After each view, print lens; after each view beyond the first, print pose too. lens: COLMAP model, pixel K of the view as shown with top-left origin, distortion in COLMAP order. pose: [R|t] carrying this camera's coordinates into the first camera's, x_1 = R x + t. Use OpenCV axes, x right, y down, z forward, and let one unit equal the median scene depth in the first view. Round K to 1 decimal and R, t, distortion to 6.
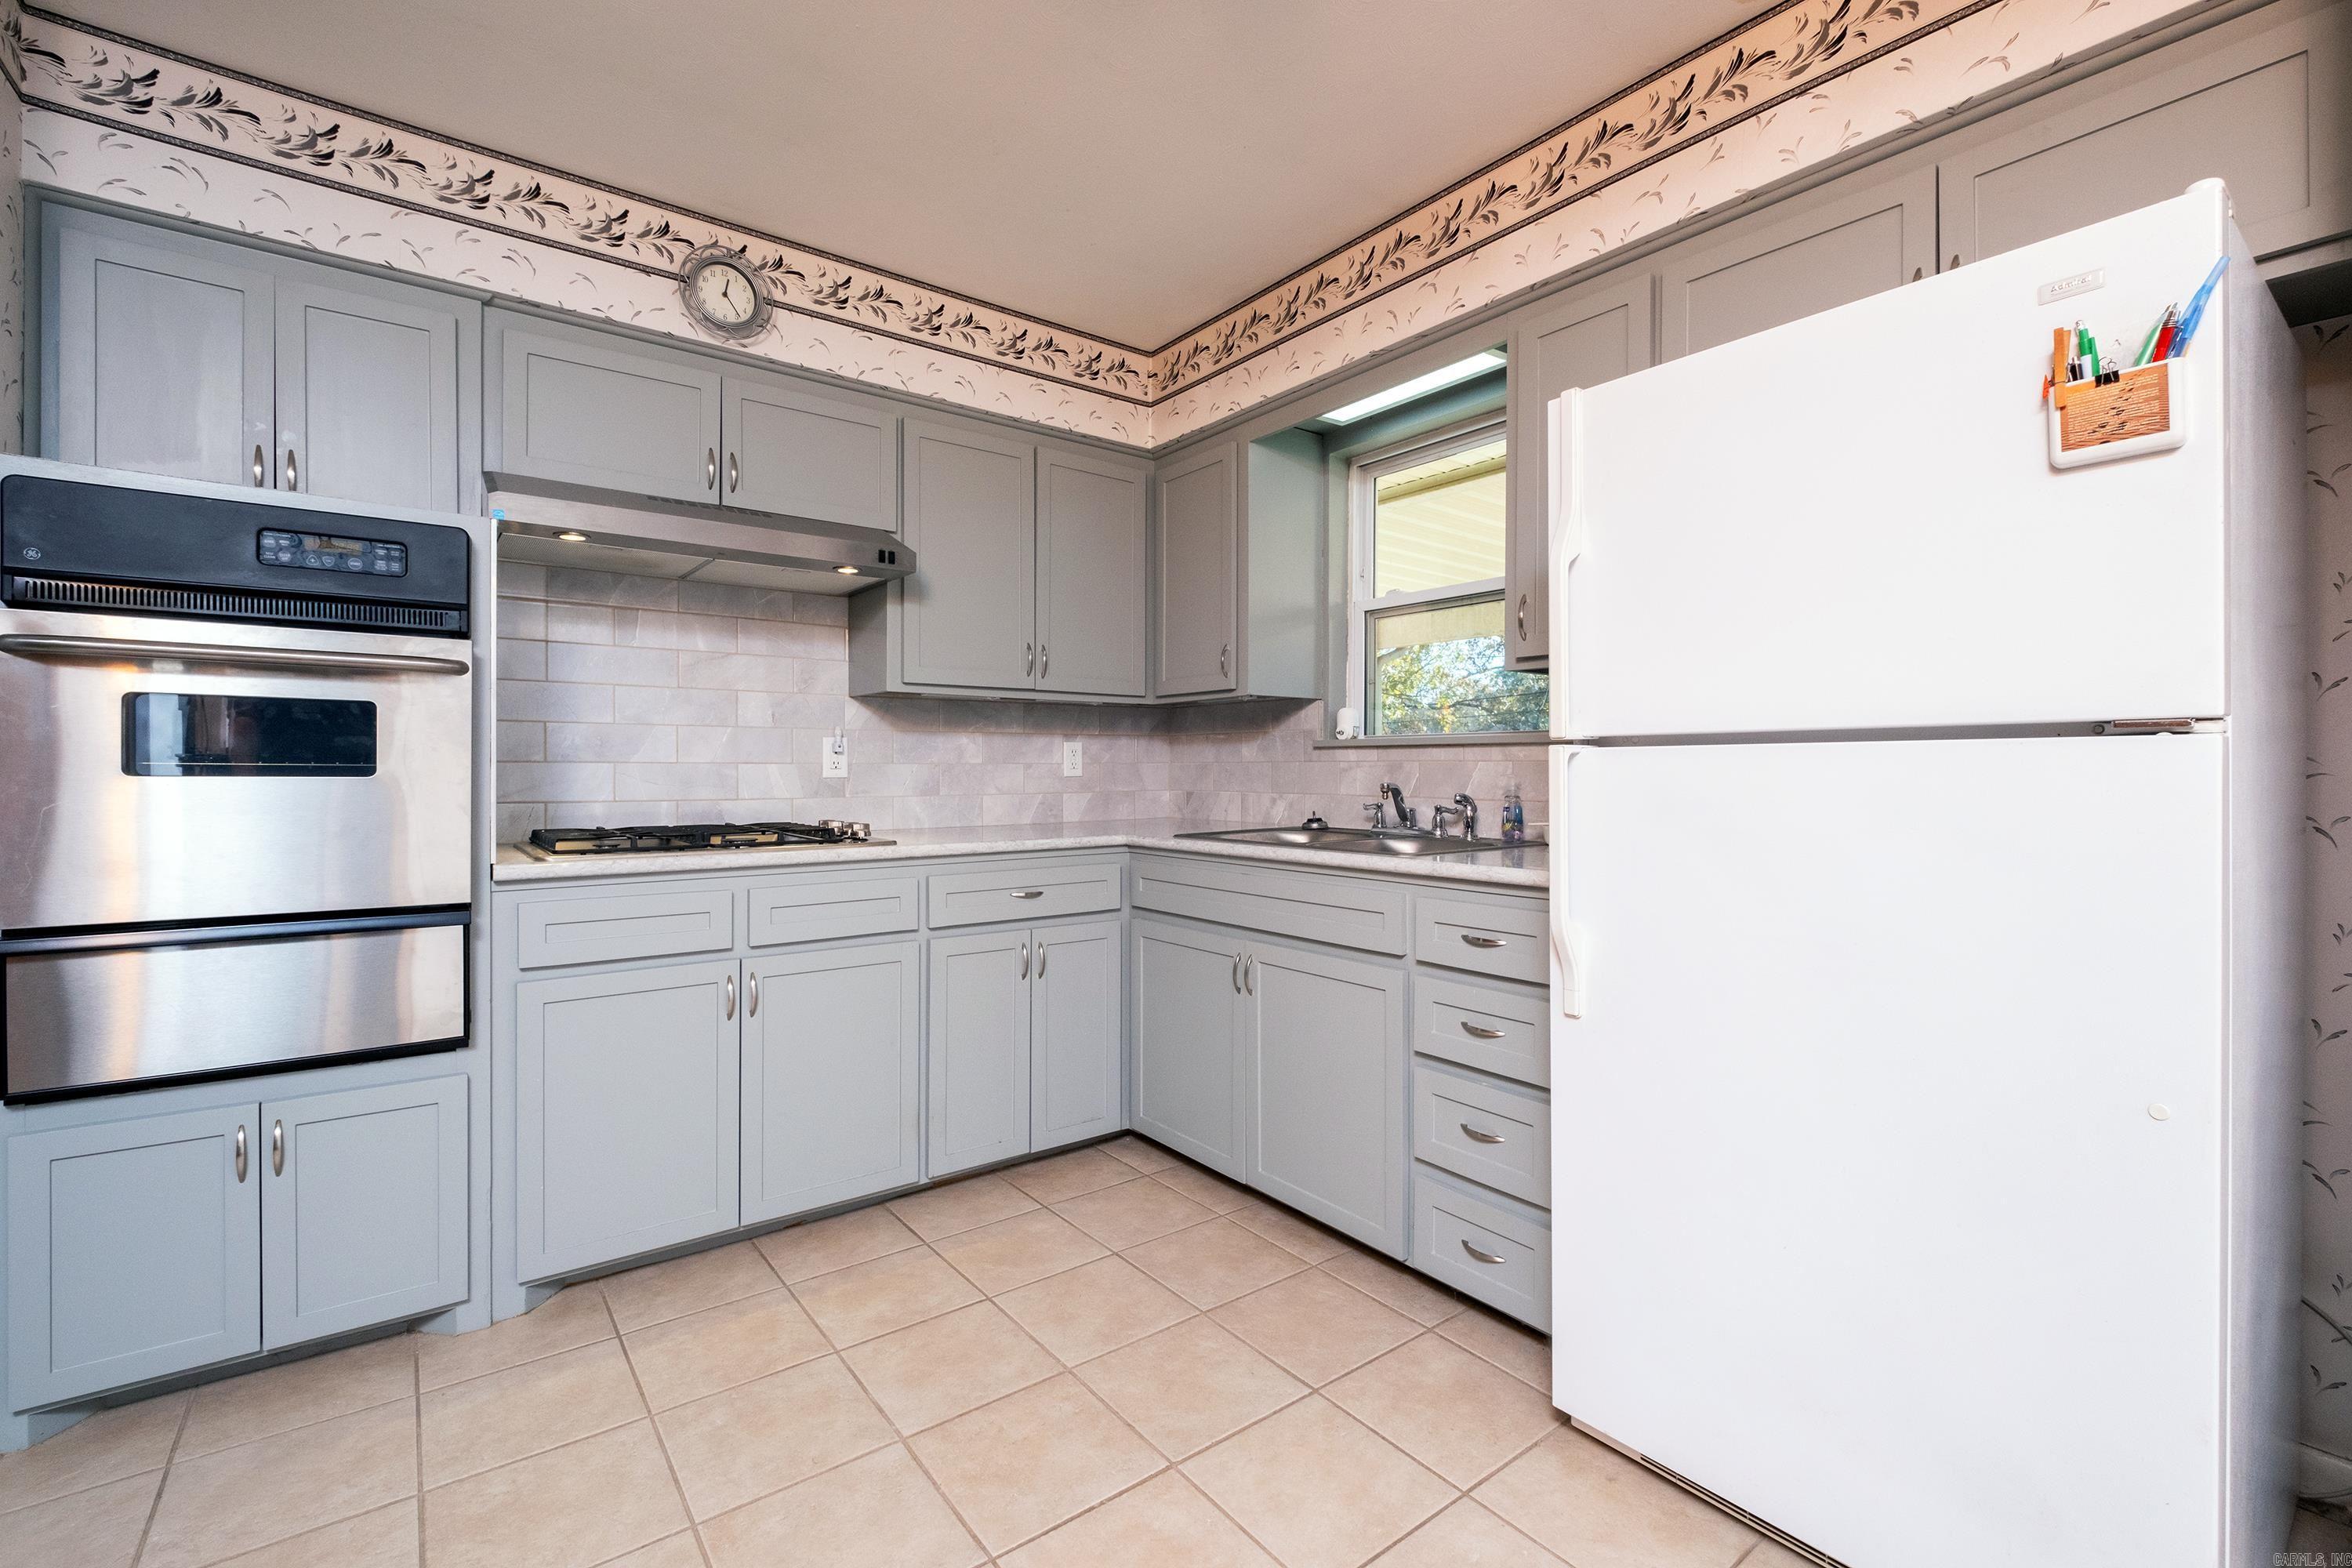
lens RADIAL K [[1004.8, 0, 1176.7], [0, 1004.8, 776.0], [0, 0, 1]] dist [0.001718, -0.005673]
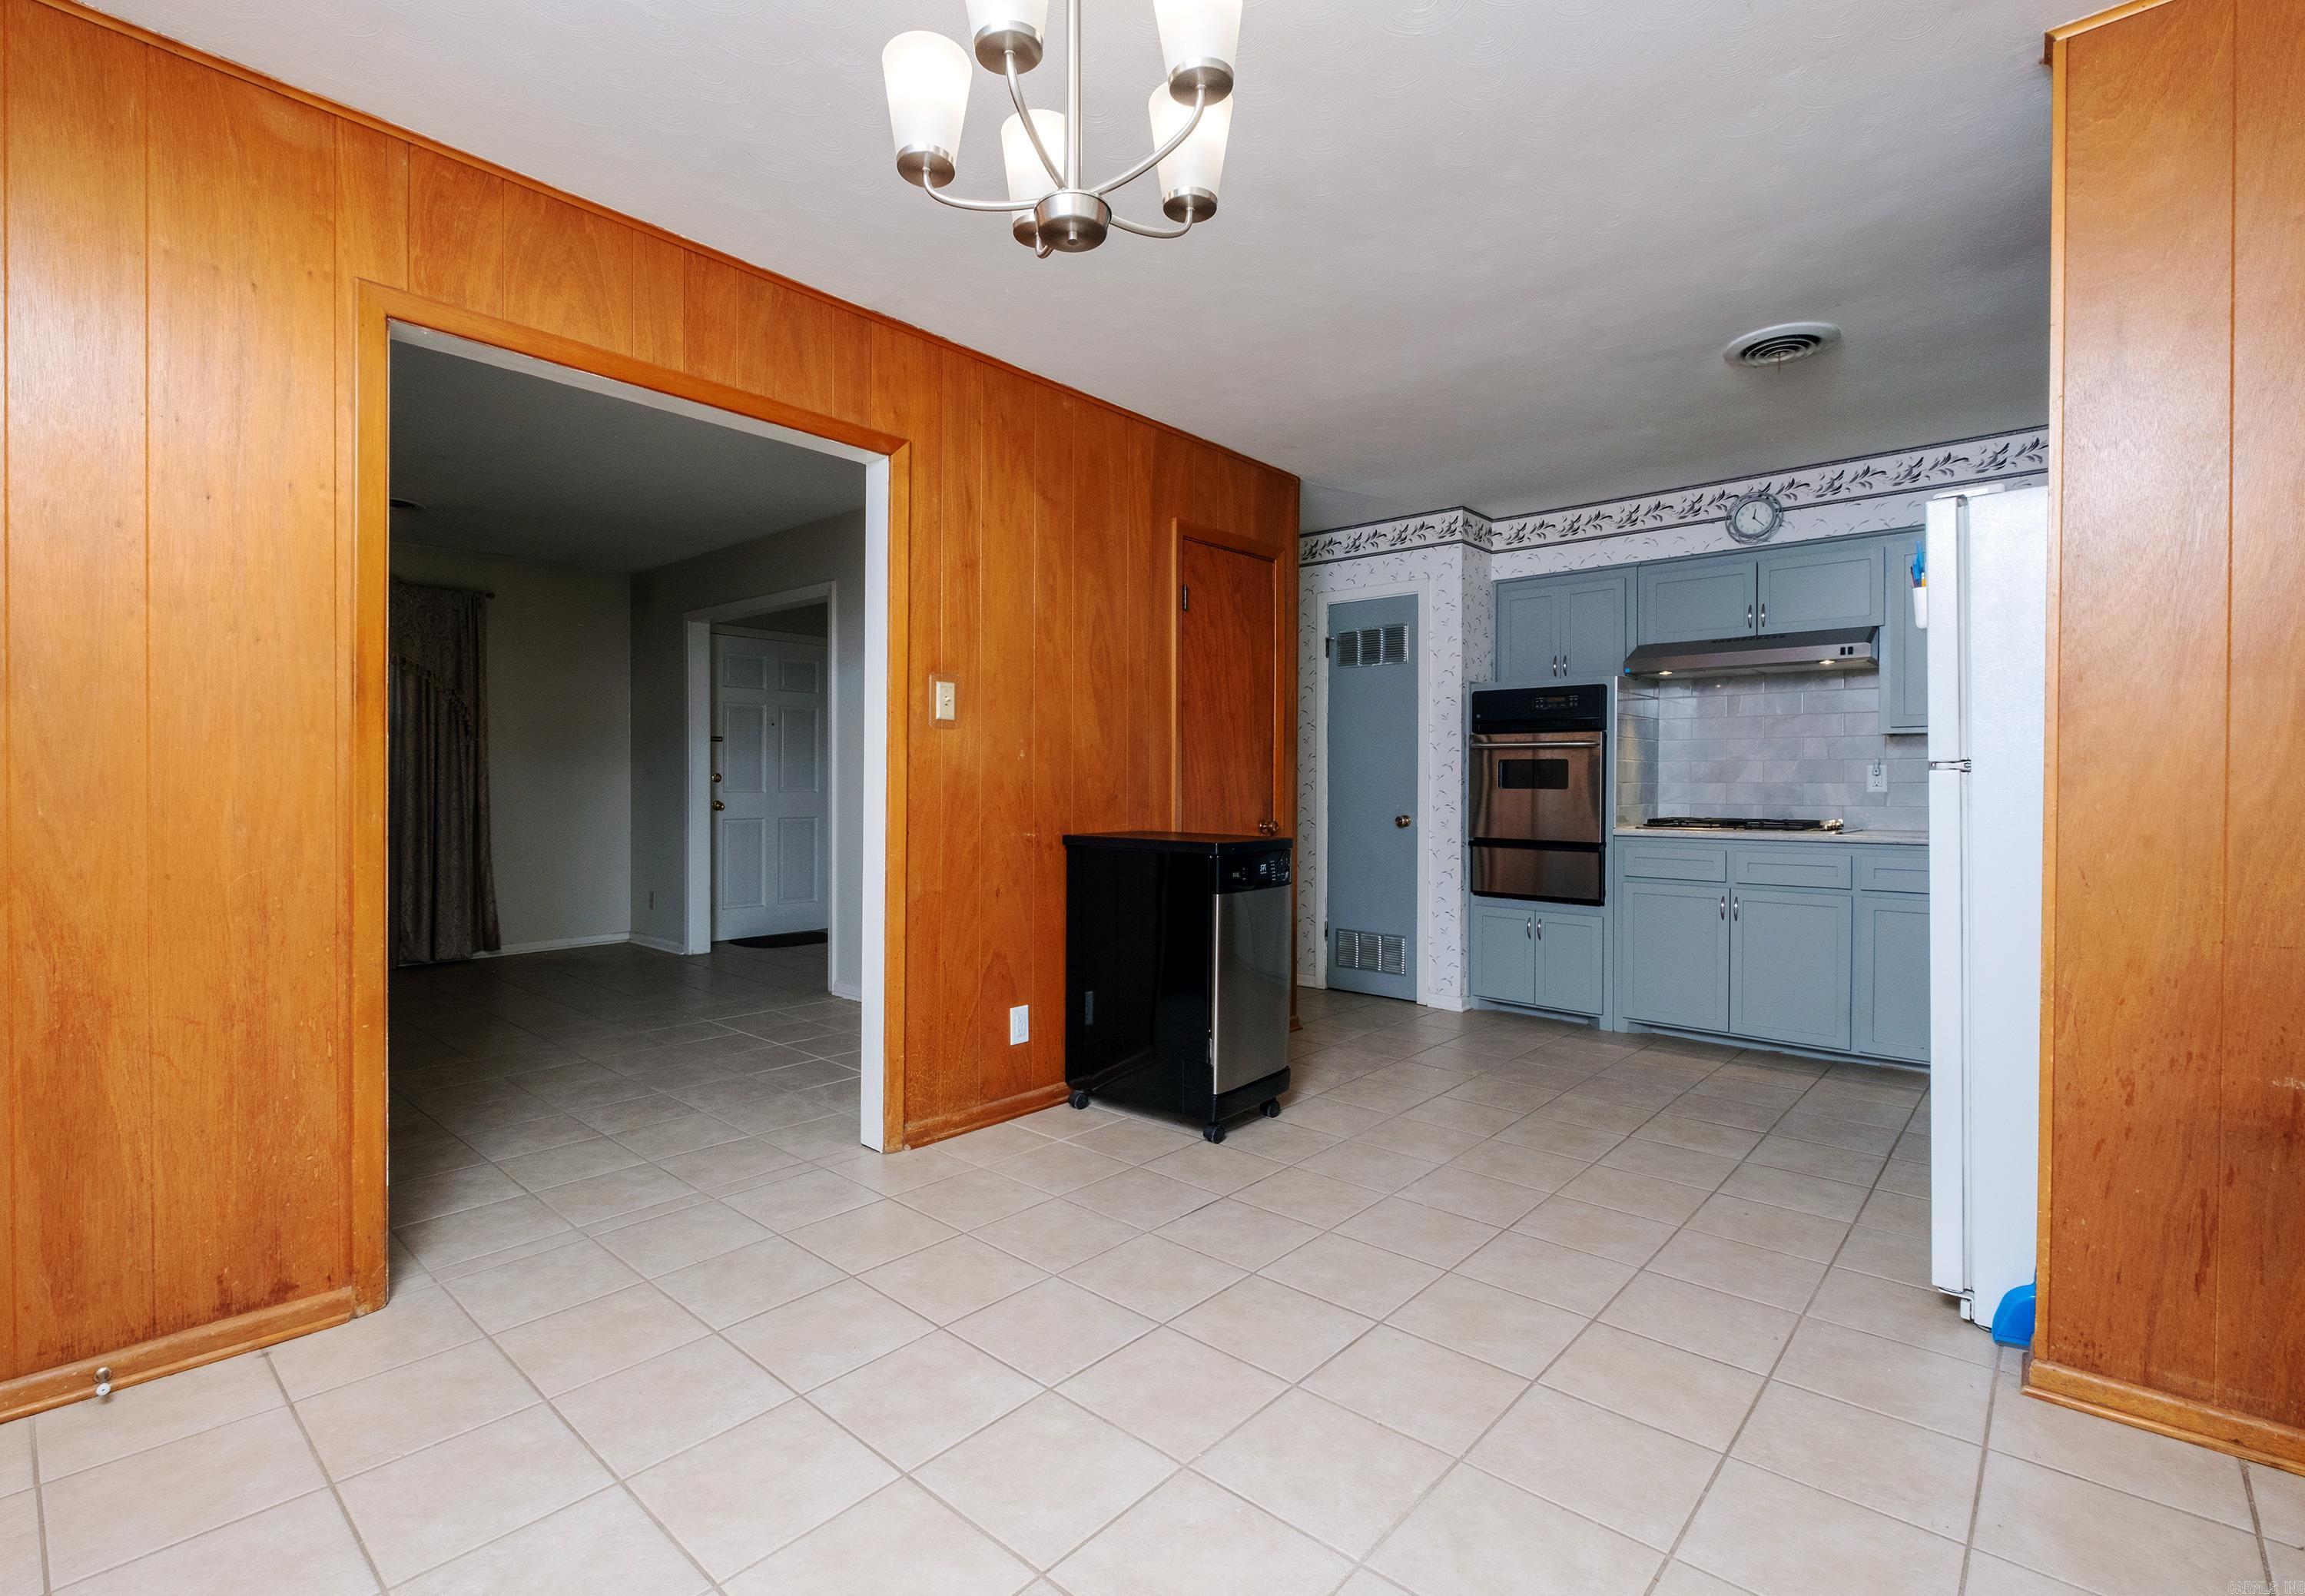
lens RADIAL K [[1058.1, 0, 1114.8], [0, 1058.1, 790.3], [0, 0, 1]] dist [-0.000945, -0.000689]
pose [[0.165495, 0.006094, -0.986192, 1.252844], [-0.008699, 0.999951, 0.004719, 0.001414], [0.986172, 0.007798, 0.165540, -0.431588]]
